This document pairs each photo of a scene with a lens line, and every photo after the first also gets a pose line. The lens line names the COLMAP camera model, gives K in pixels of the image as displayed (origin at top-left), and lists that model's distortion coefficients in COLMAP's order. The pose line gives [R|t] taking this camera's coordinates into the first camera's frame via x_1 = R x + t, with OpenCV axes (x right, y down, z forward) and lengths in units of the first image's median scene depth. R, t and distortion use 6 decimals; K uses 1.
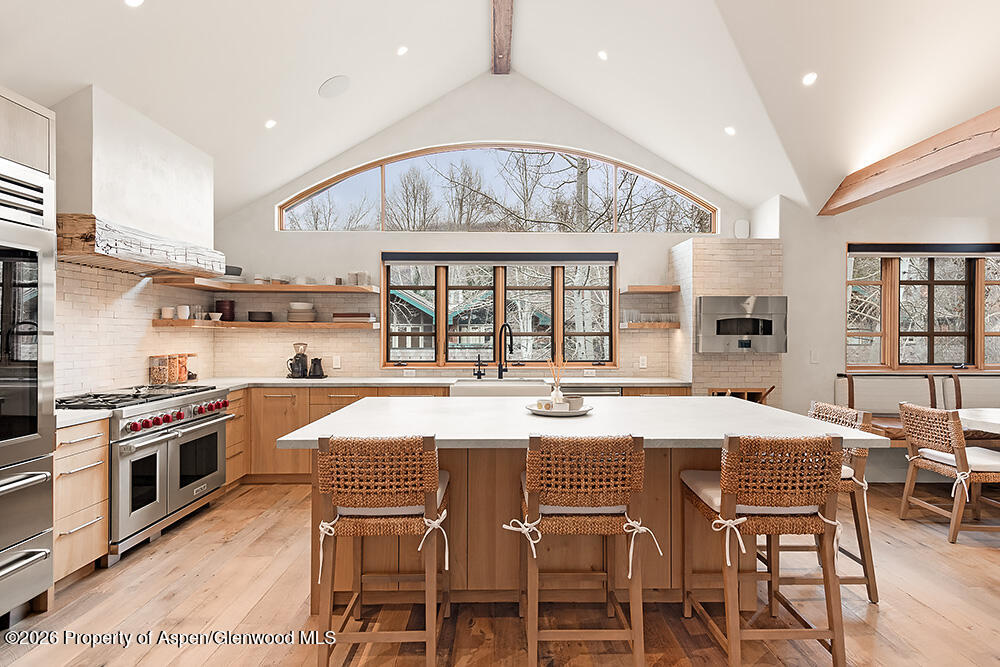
lens RADIAL K [[551.6, 0, 506.6], [0, 551.6, 341.1], [0, 0, 1]] dist [0.002220, 0.000452]
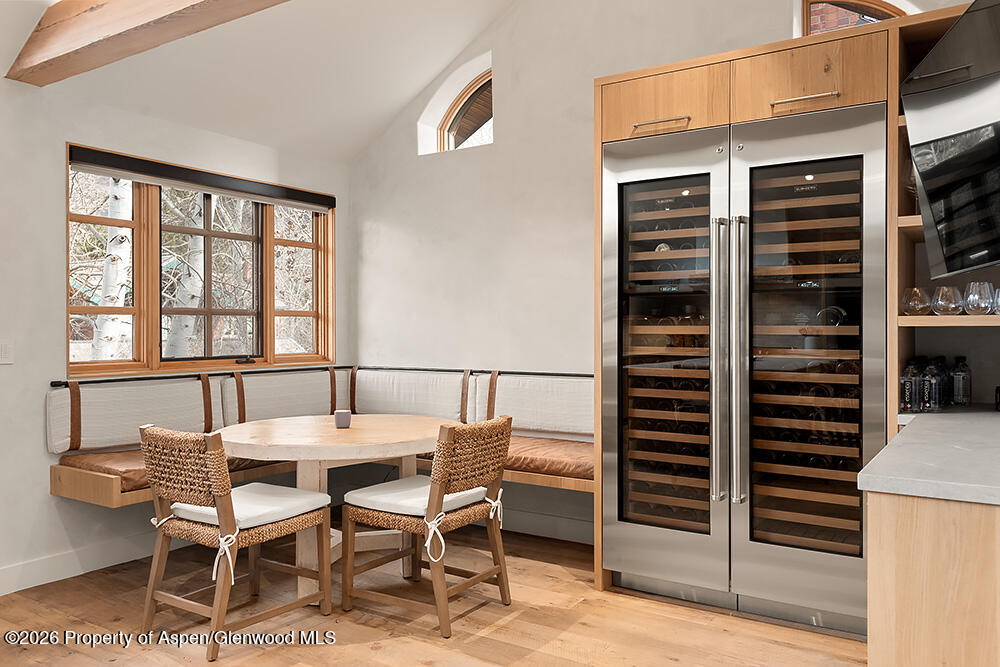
lens RADIAL K [[755.1, 0, 502.8], [0, 755.1, 333.7], [0, 0, 1]] dist [0.048180, 0.001744]
pose [[0.572295, -0.006714, 0.820020, 0.229388], [0.011075, 0.999939, 0.000458, 0.016230], [-0.819973, 0.008819, 0.572334, 0.201345]]
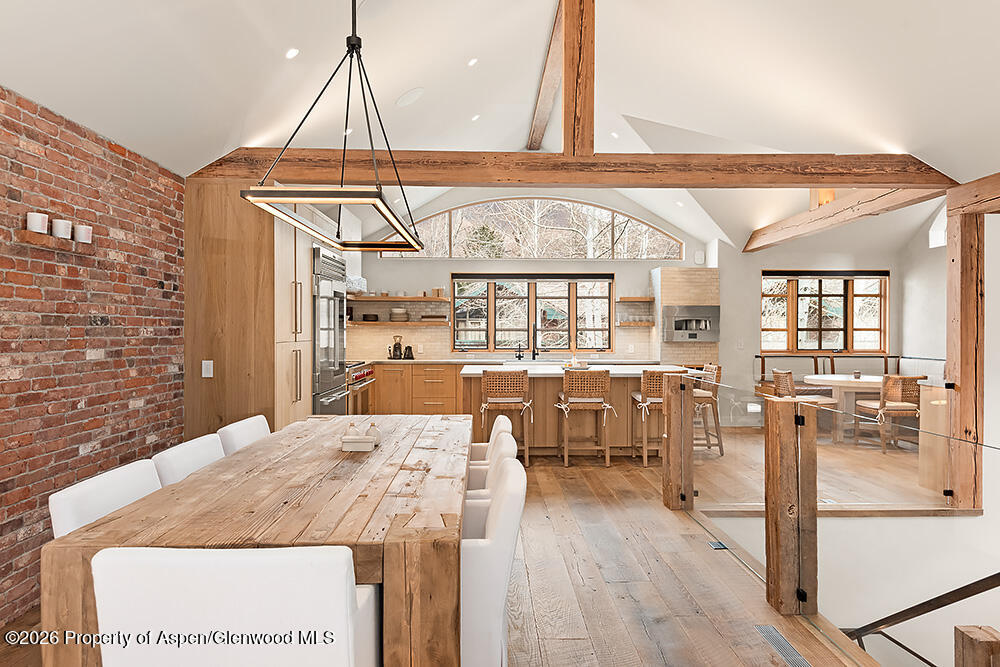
lens RADIAL K [[709.8, 0, 498.8], [0, 709.8, 332.8], [0, 0, 1]] dist [-0.005344, -0.001515]
pose [[0.999999, 0.000168, -0.001334, -0.107256], [-0.000180, 0.999959, -0.008999, 0.013111], [0.001333, 0.009000, 0.999959, -0.941710]]
